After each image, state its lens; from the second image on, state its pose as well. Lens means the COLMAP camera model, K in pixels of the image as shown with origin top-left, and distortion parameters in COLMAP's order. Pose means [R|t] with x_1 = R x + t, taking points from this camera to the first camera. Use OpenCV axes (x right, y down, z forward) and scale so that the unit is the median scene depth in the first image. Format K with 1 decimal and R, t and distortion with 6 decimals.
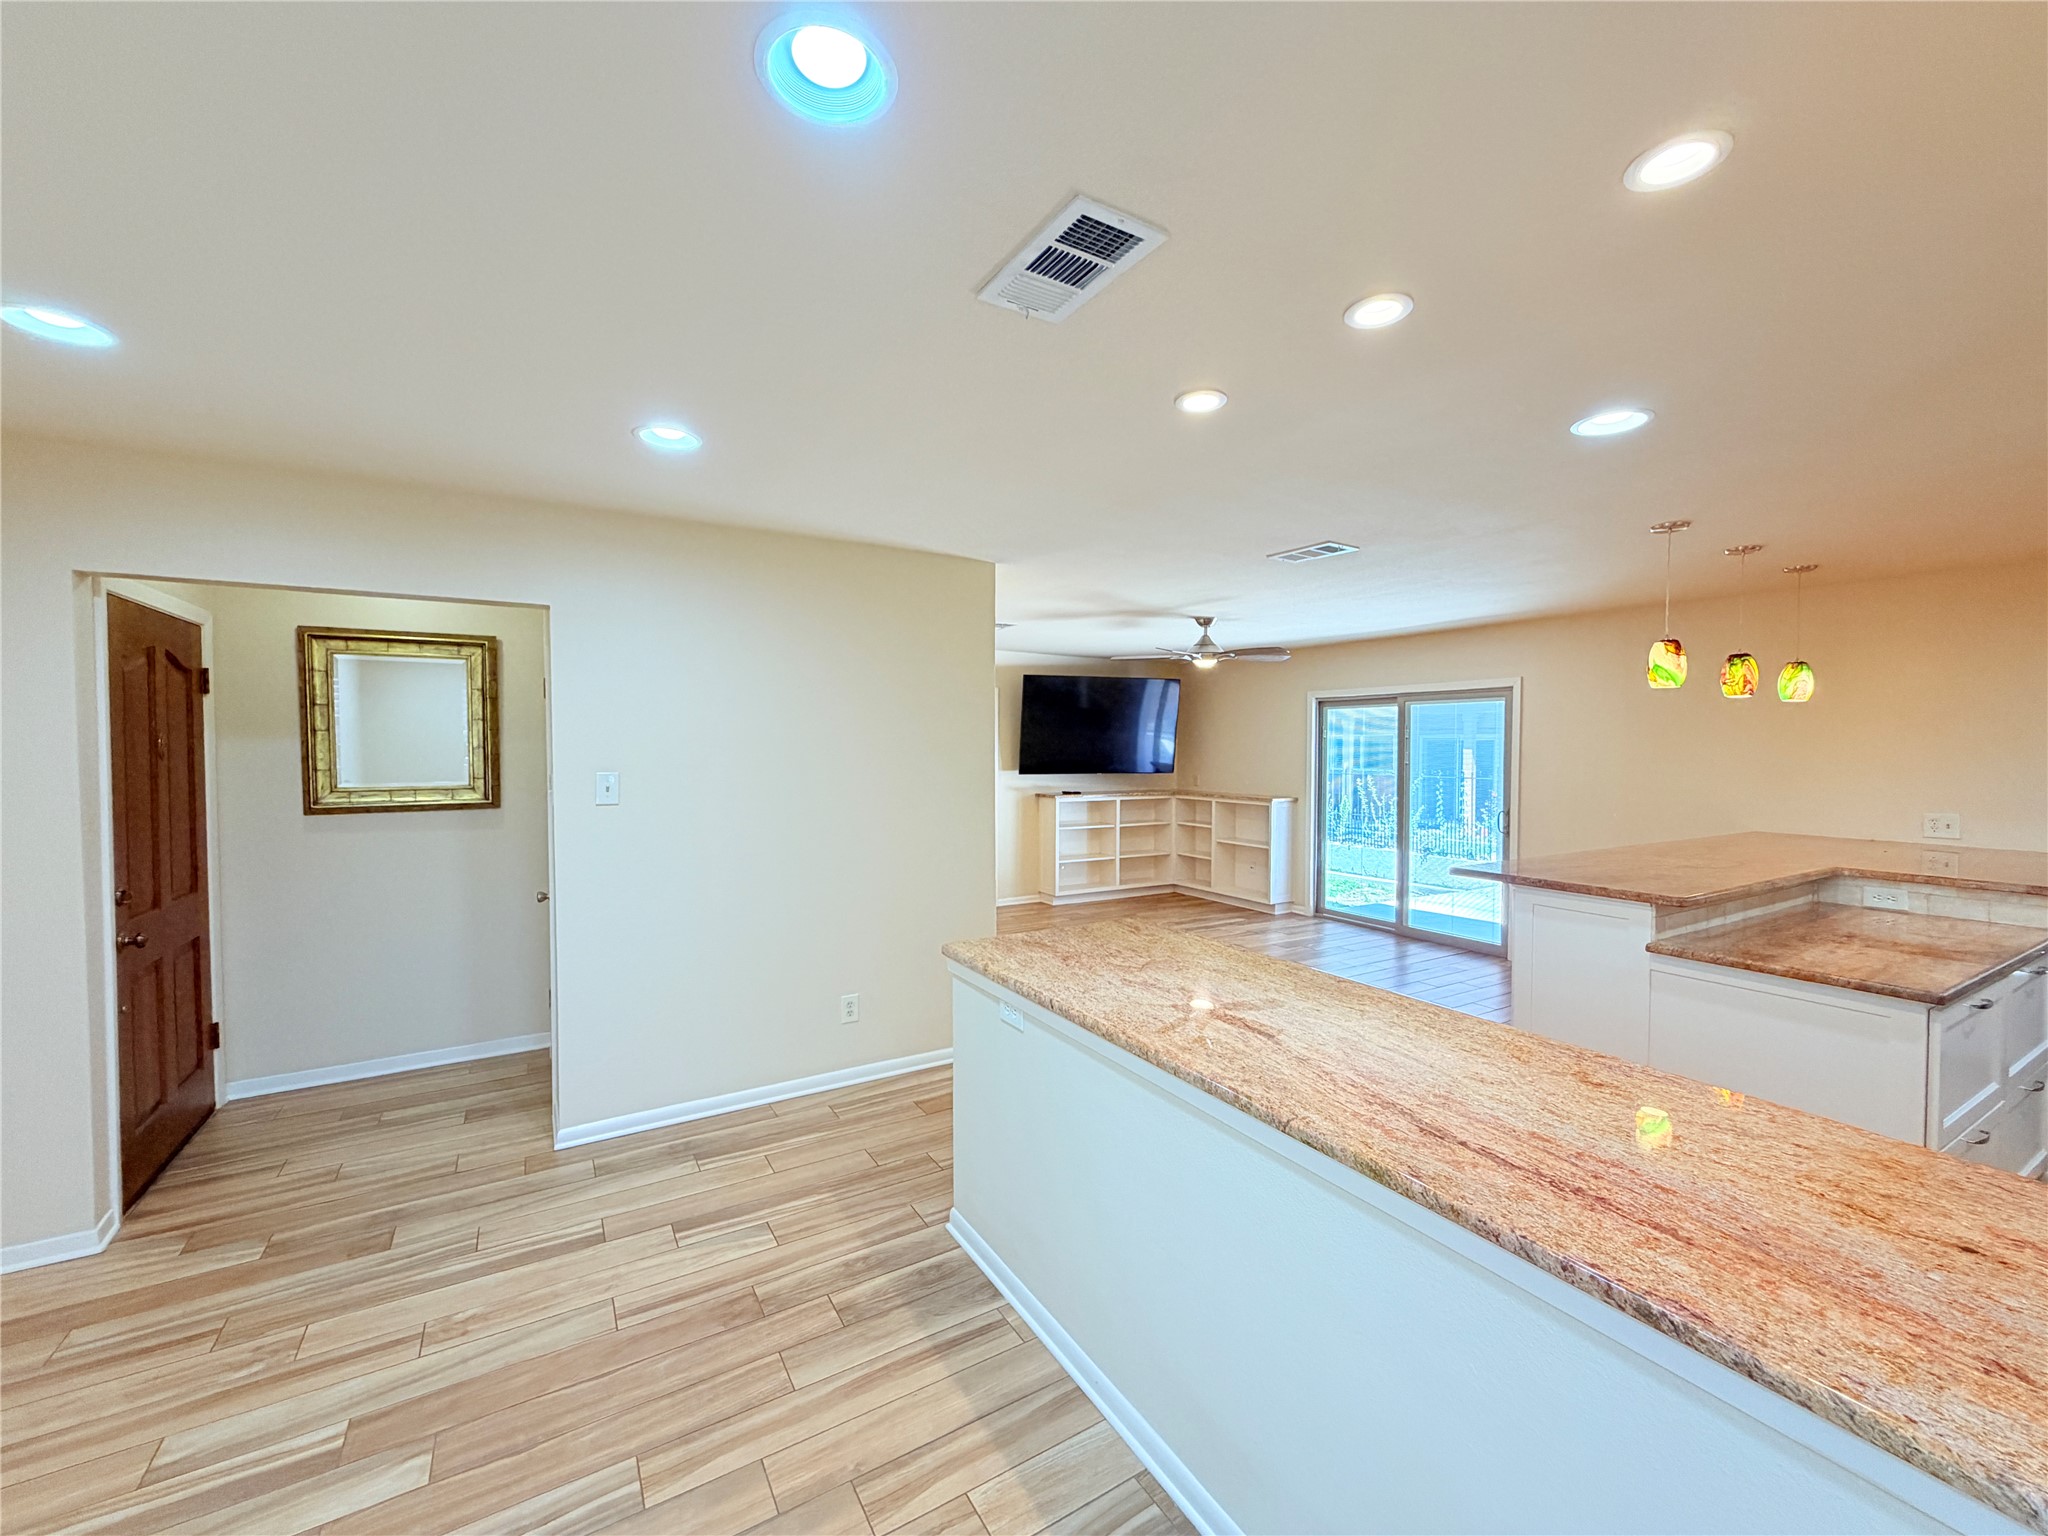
lens RADIAL K [[820.2, 0, 1021.2], [0, 820.2, 765.7], [0, 0, 1]] dist [-0.000013, 0.000039]
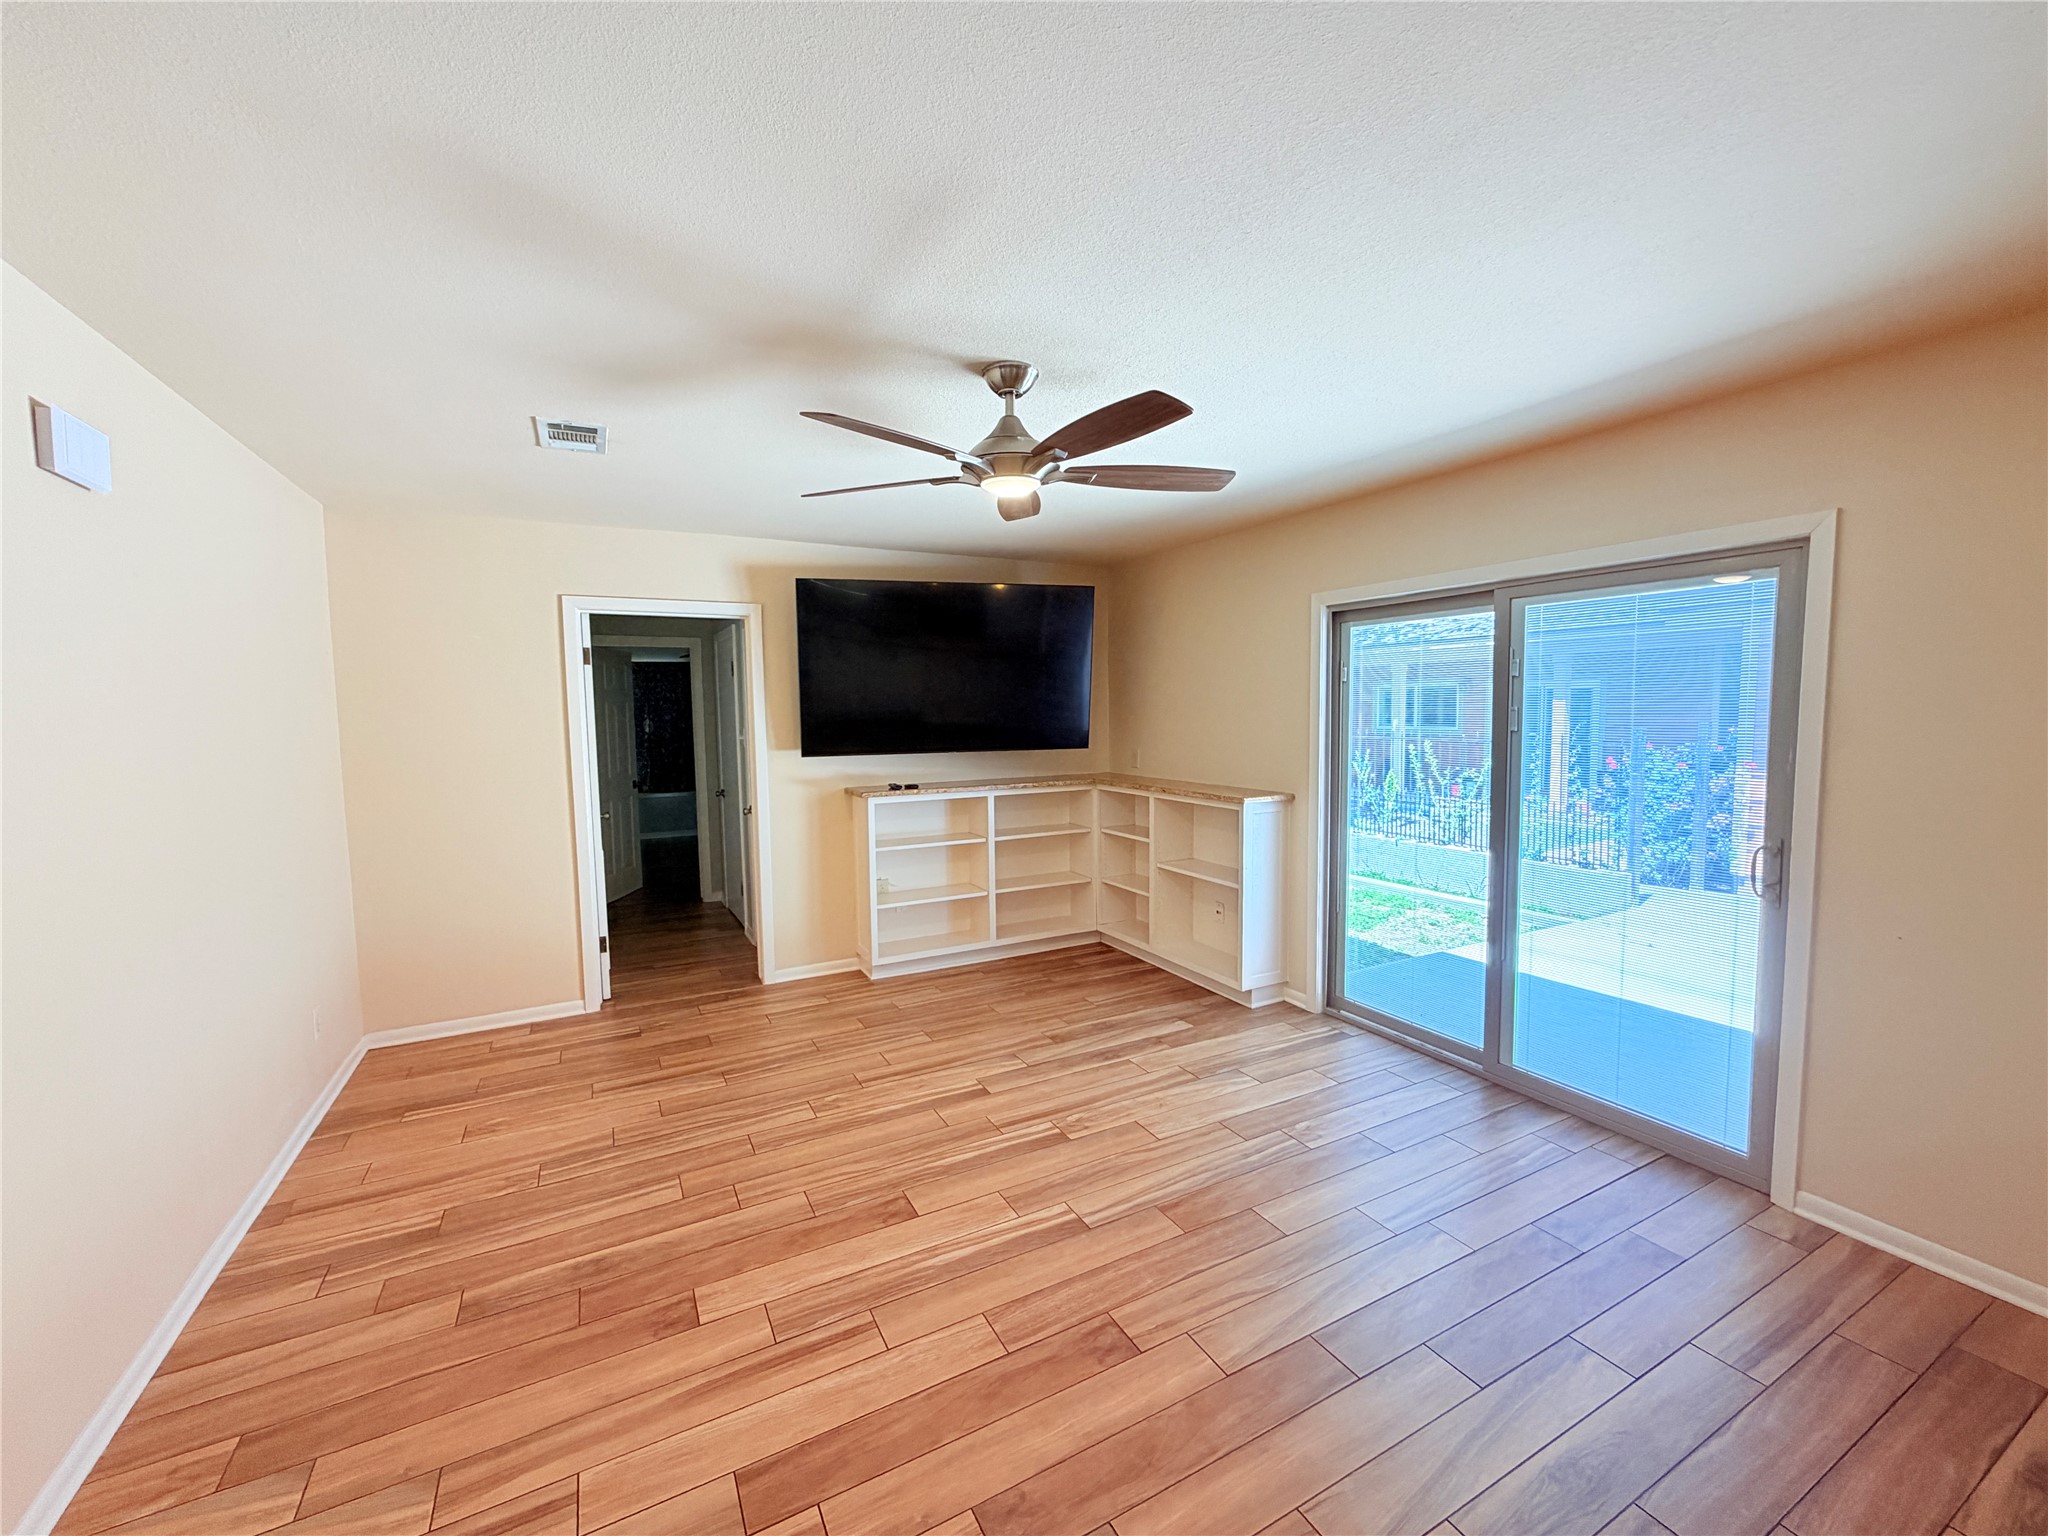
lens RADIAL K [[820.2, 0, 1026.1], [0, 820.2, 771.4], [0, 0, 1]] dist [-0.000013, 0.000039]
pose [[0.998616, -0.013438, -0.050850, 0.175220], [0.016258, 0.998328, 0.055465, -0.008433], [0.050020, -0.056215, 0.997165, 0.421704]]
